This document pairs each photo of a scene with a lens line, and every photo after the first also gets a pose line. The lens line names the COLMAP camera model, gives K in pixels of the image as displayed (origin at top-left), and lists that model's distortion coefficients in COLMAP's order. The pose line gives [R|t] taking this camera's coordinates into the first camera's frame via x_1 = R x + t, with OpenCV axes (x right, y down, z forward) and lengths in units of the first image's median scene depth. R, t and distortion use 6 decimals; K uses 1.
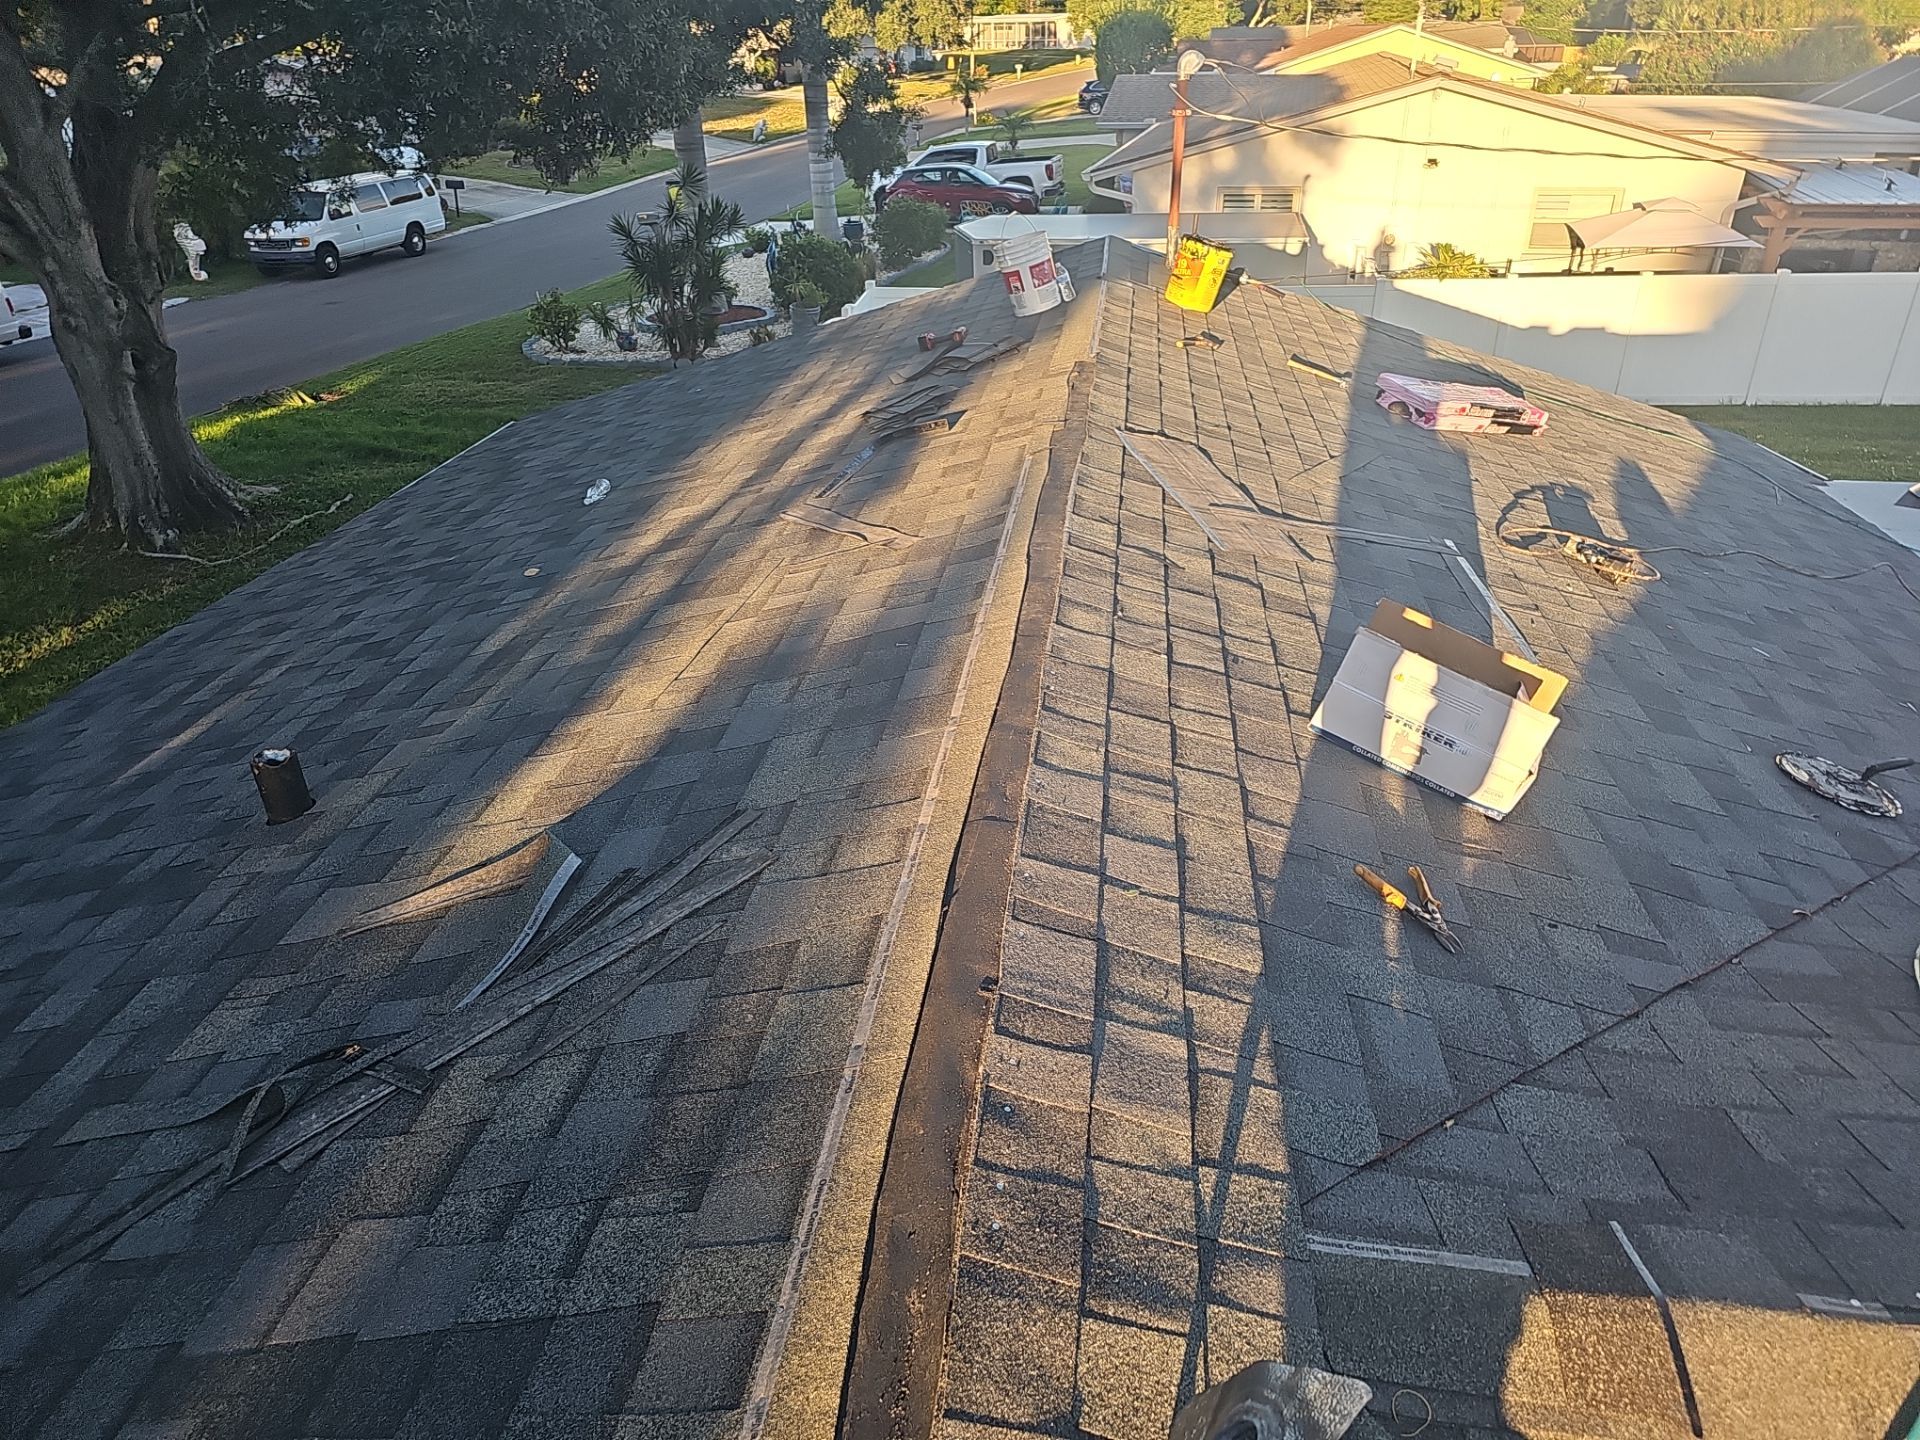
lens RADIAL K [[1270.1, 0, 960.6], [0, 1270.1, 761.2], [0, 0, 1]] dist [0.063936, -0.058156]
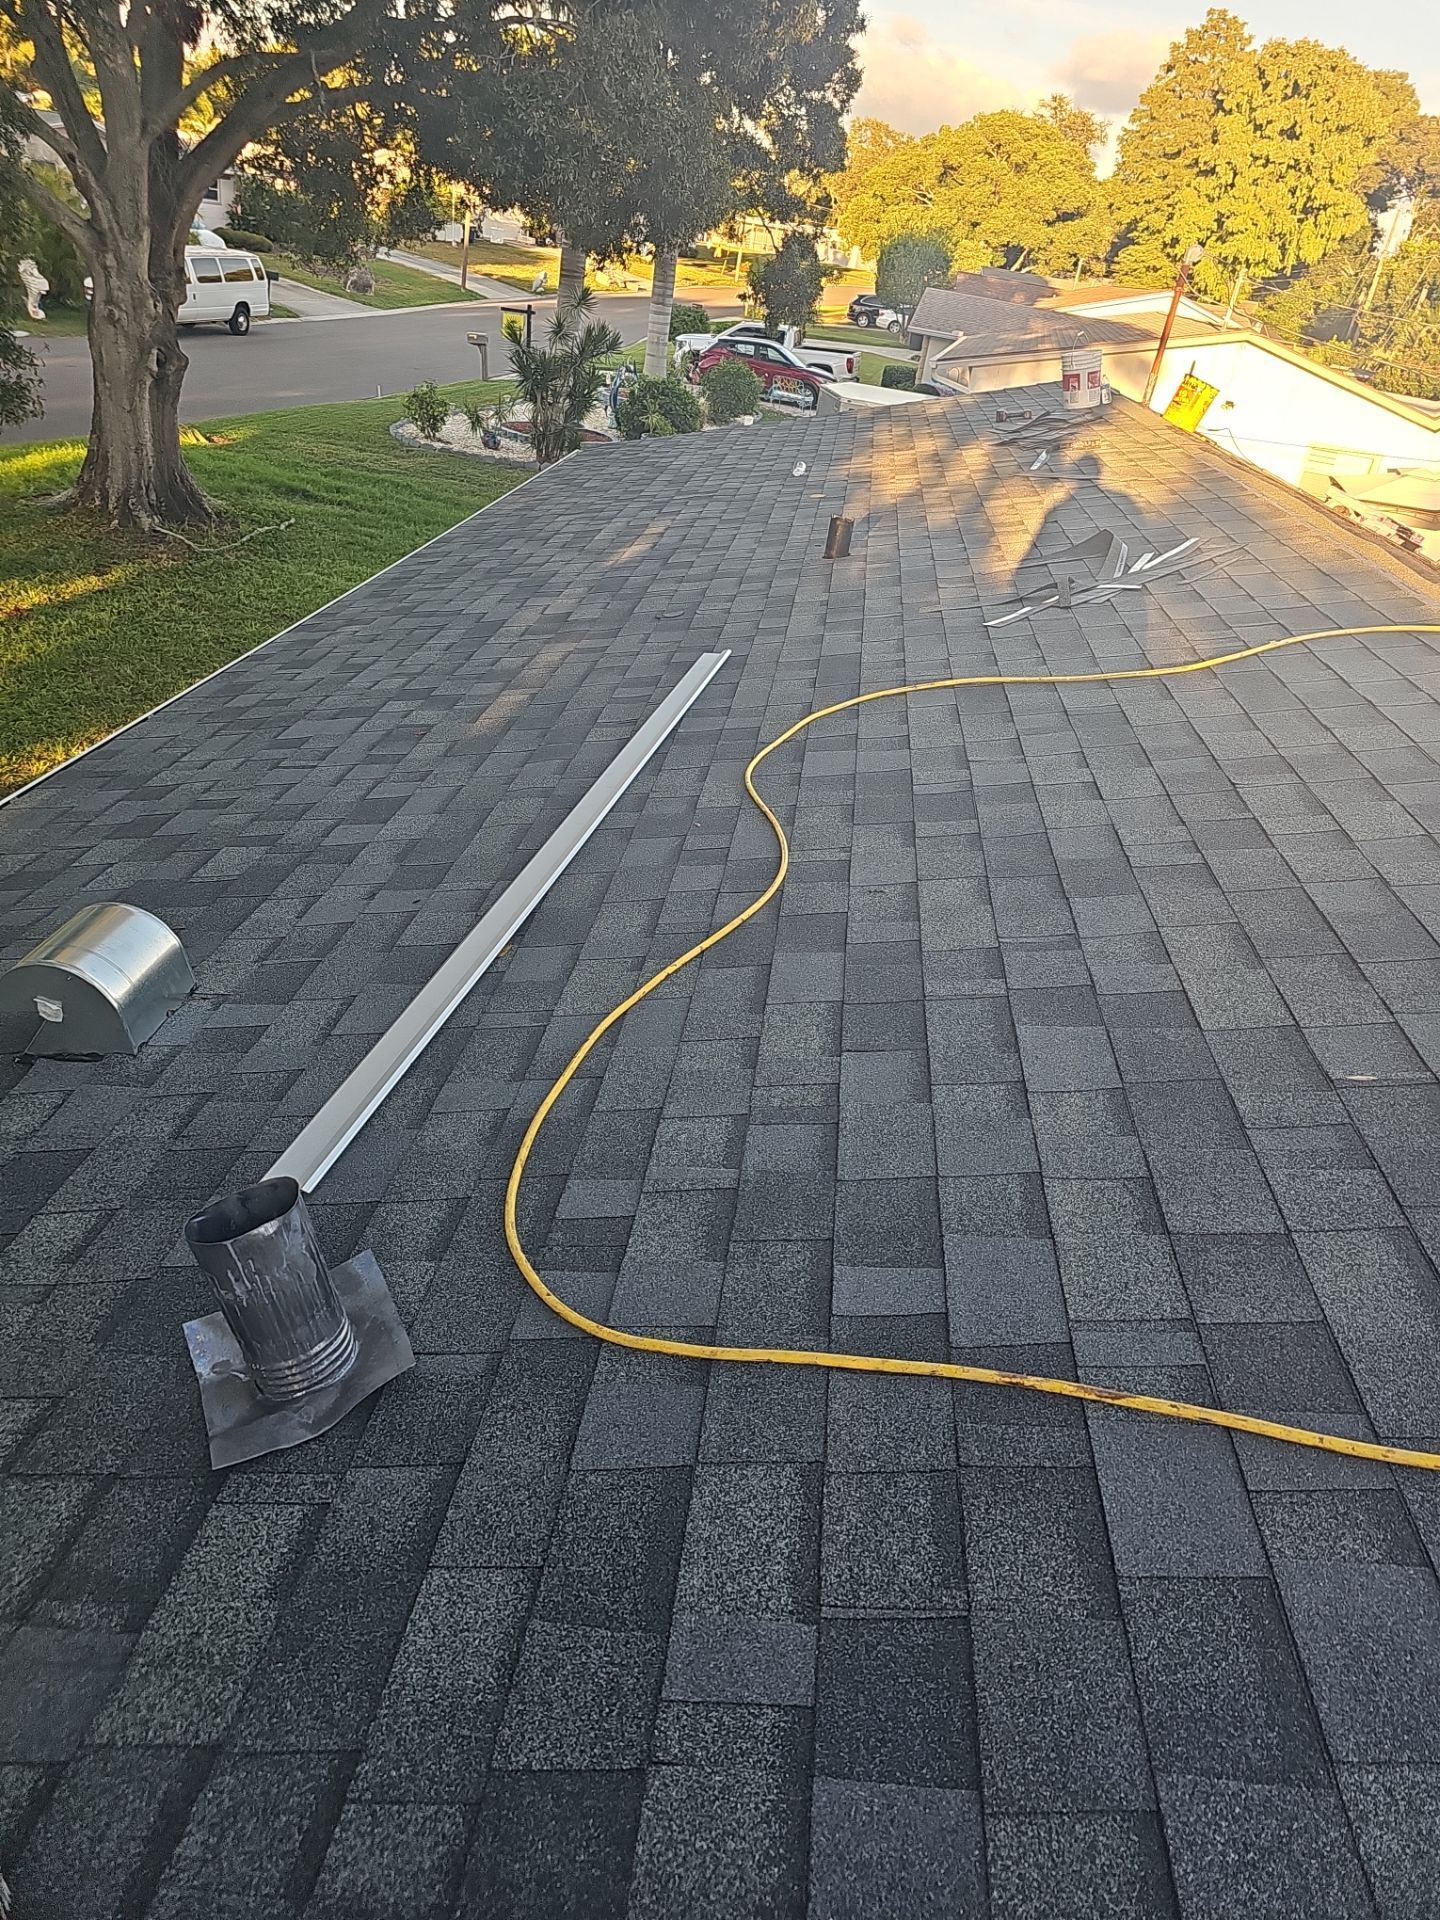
lens RADIAL K [[1270.1, 0, 717.7], [0, 1270.1, 954.4], [0, 0, 1]] dist [0.063936, -0.058156]
pose [[0.986354, 0.138922, 0.088355, -0.108431], [-0.138714, 0.990296, -0.008516, 0.088530], [-0.088680, -0.003857, 0.996053, -0.103927]]
